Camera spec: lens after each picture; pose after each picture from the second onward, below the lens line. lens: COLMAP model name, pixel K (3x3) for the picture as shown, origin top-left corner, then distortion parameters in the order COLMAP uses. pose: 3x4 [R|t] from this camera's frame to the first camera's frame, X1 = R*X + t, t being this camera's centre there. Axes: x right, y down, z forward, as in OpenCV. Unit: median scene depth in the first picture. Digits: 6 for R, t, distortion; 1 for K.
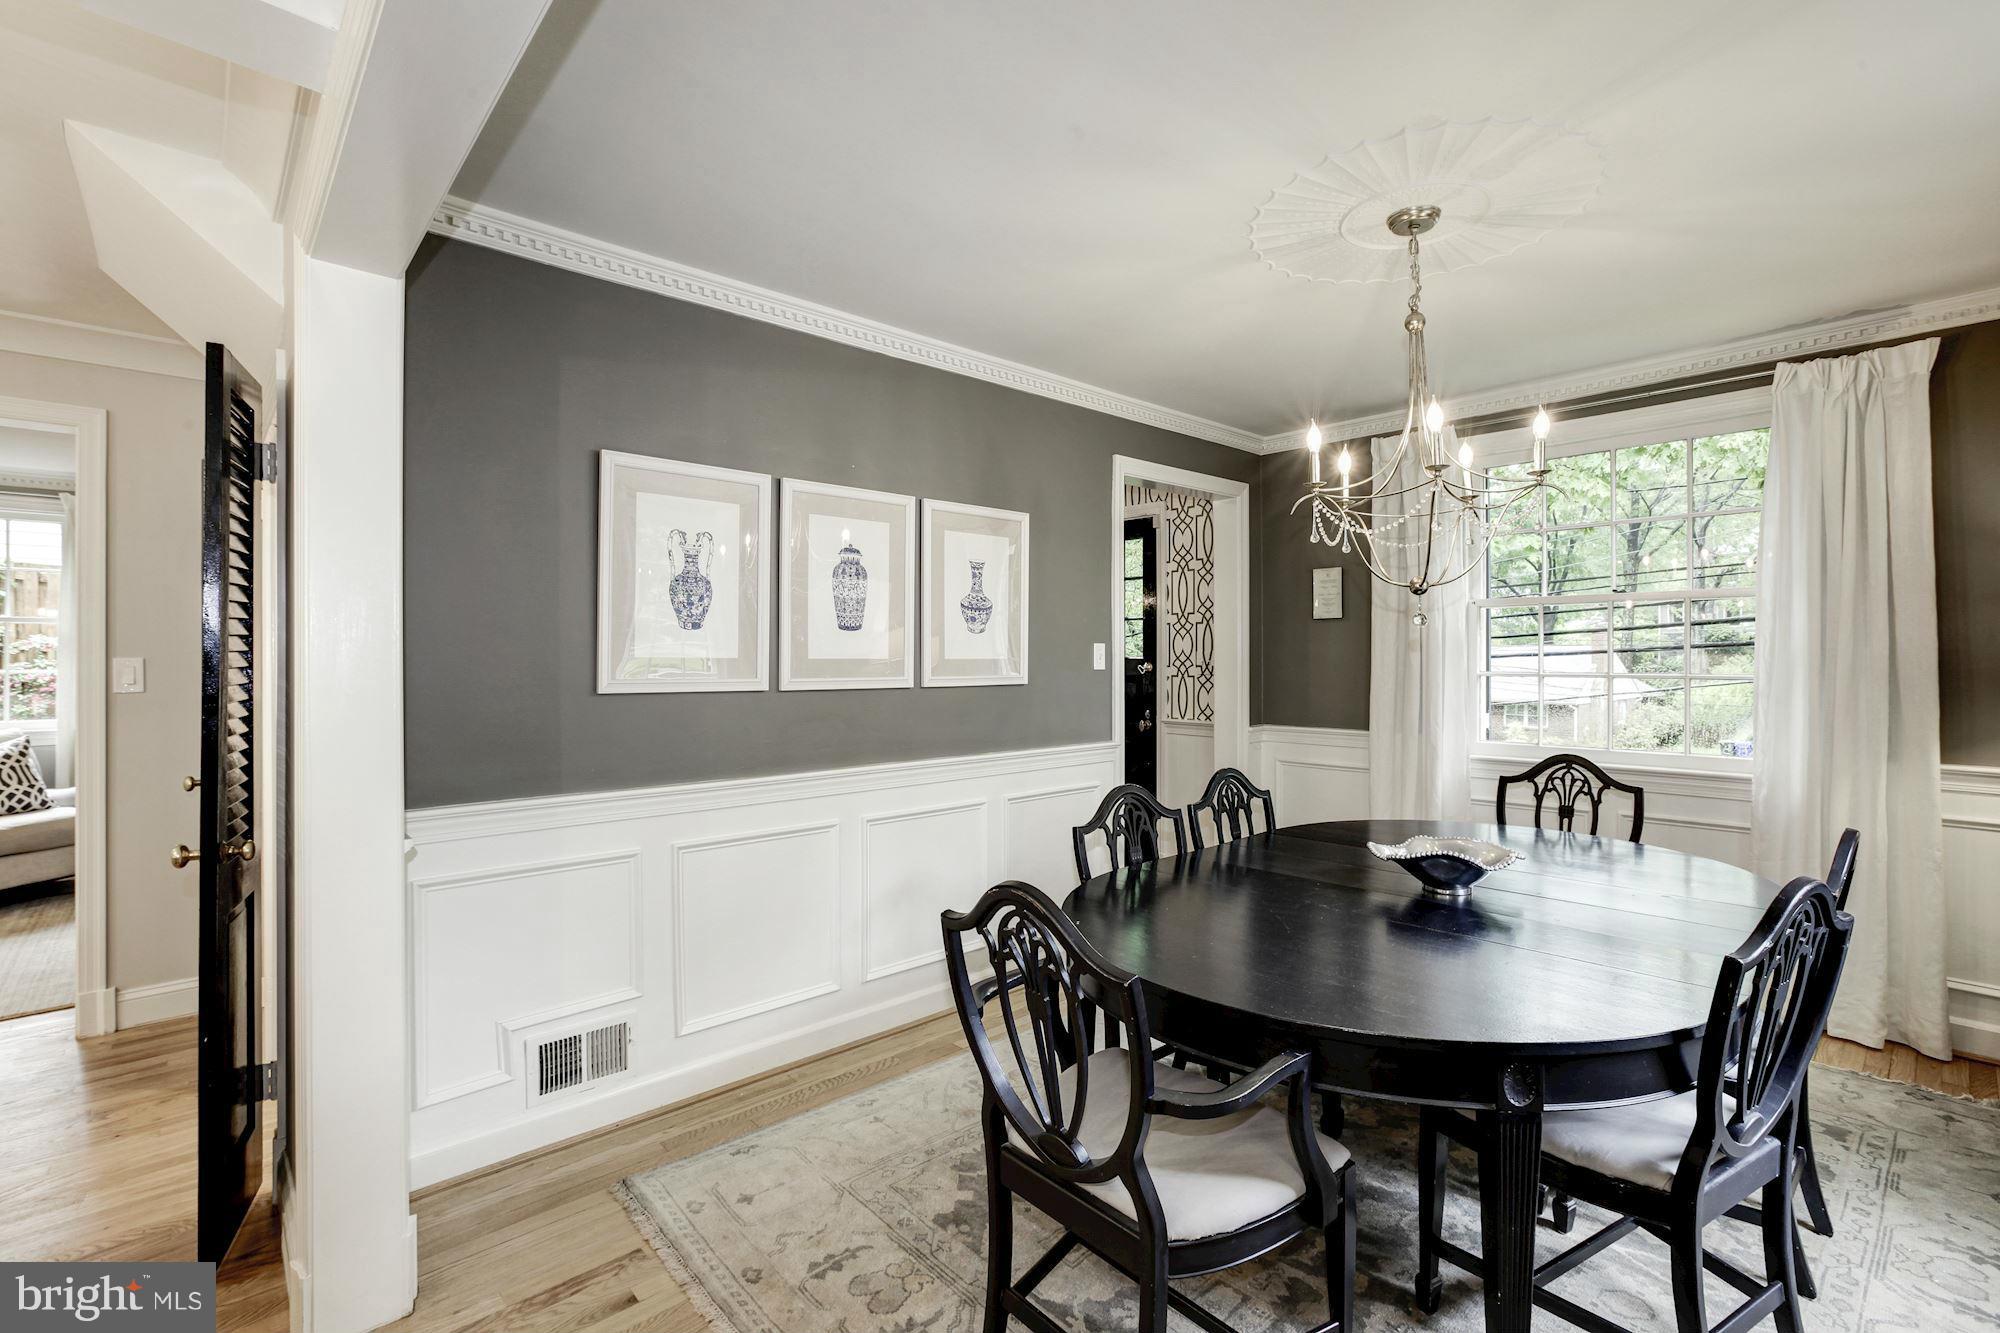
lens RADIAL K [[879.3, 0, 999.5], [0, 879.3, 697.2], [0, 0, 1]] dist [0.001377, 0.000069]
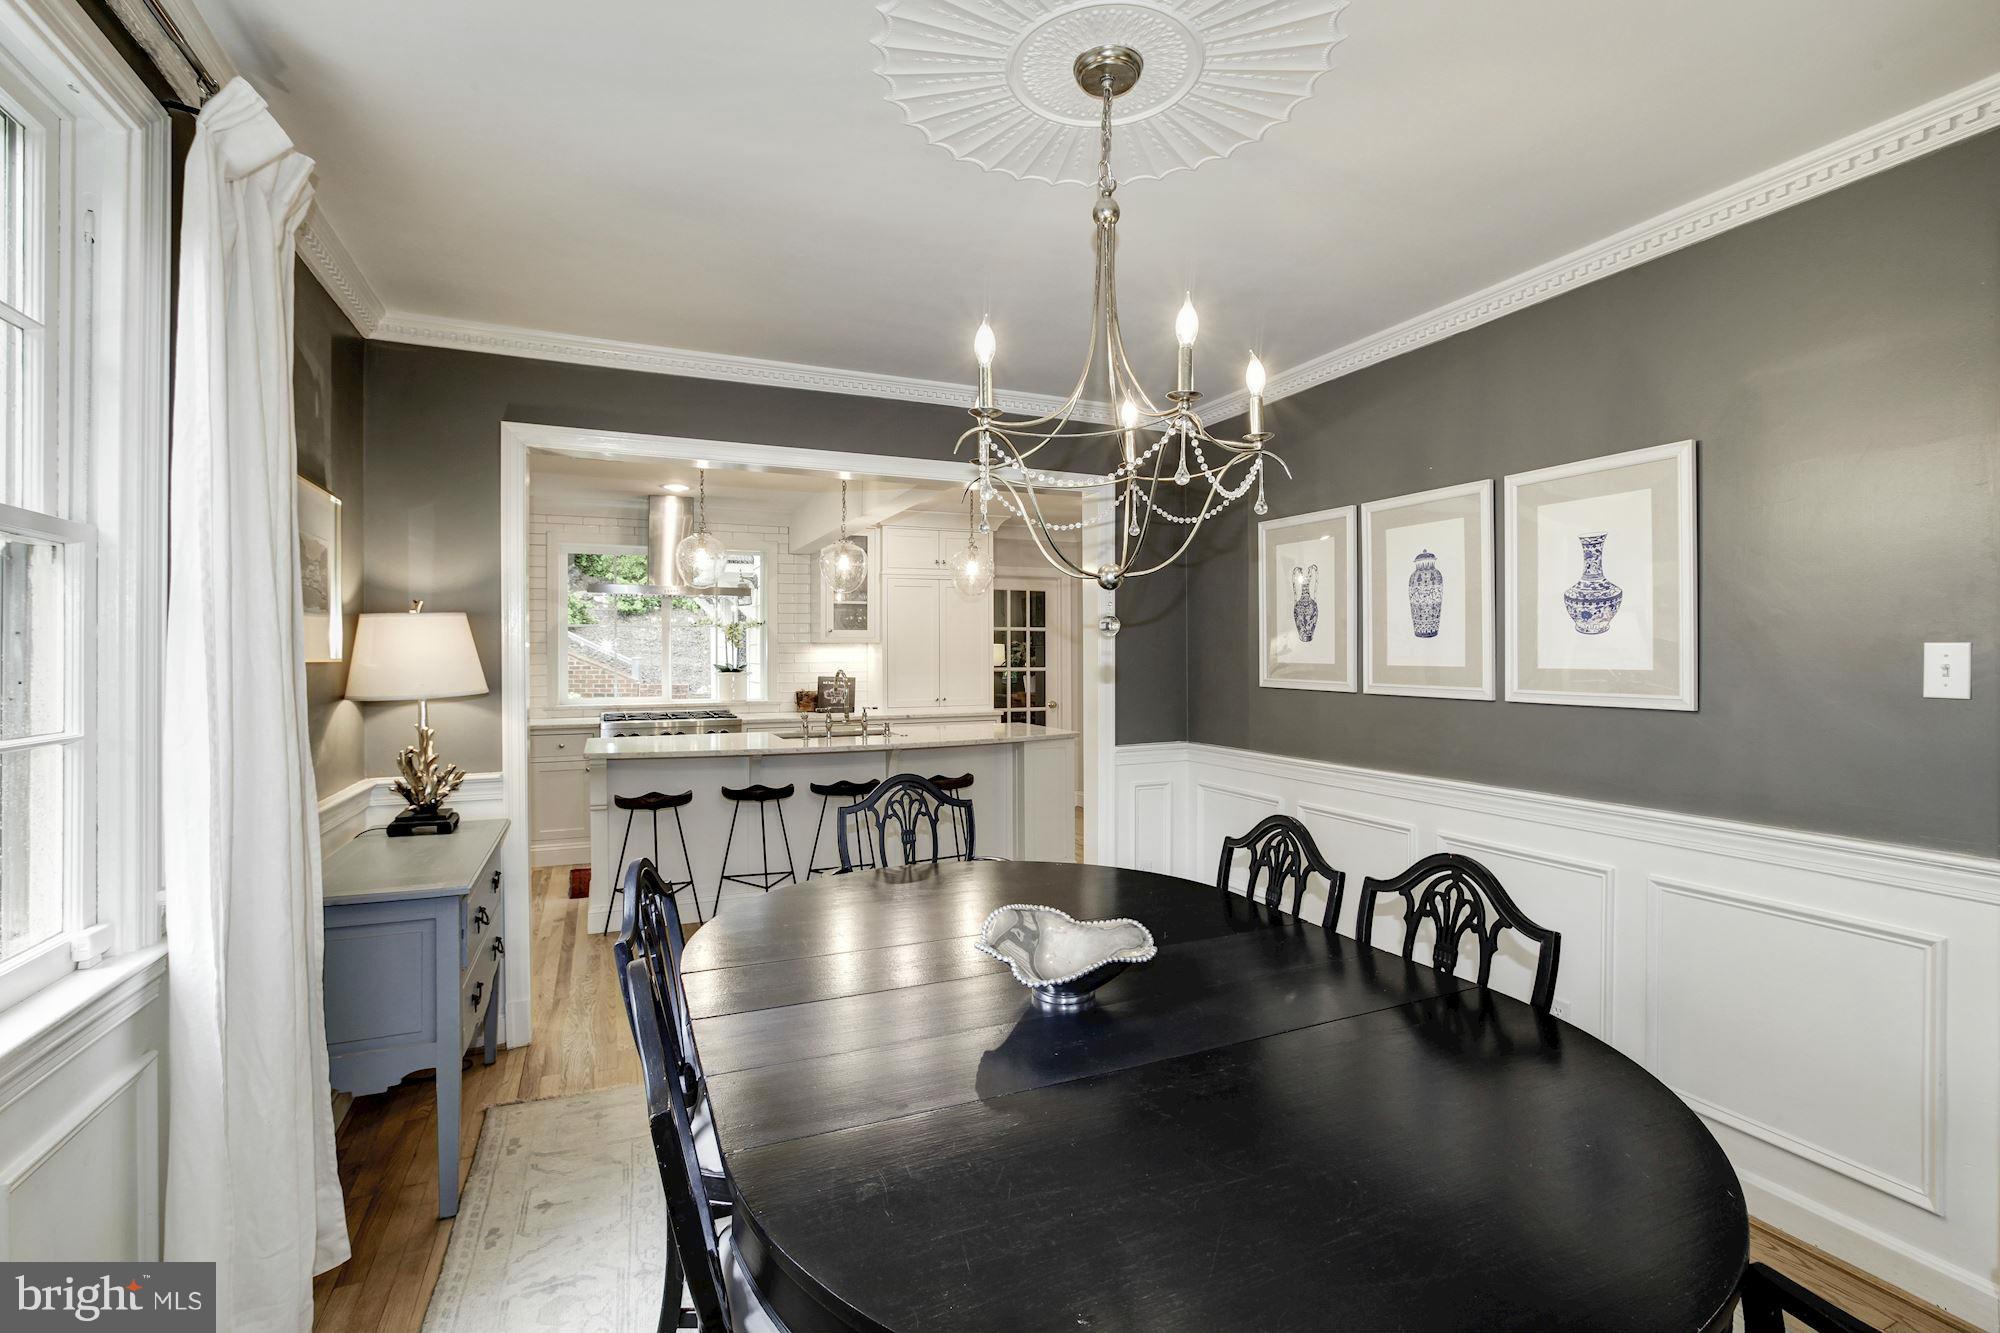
lens RADIAL K [[911.6, 0, 1023.0], [0, 911.6, 669.5], [0, 0, 1]] dist [-0.036124, 0.014982]
pose [[-0.301422, 0.009944, -0.953439, 0.908319], [-0.054531, 0.998129, 0.027649, -0.043728], [0.951930, 0.060326, -0.300316, 0.868808]]
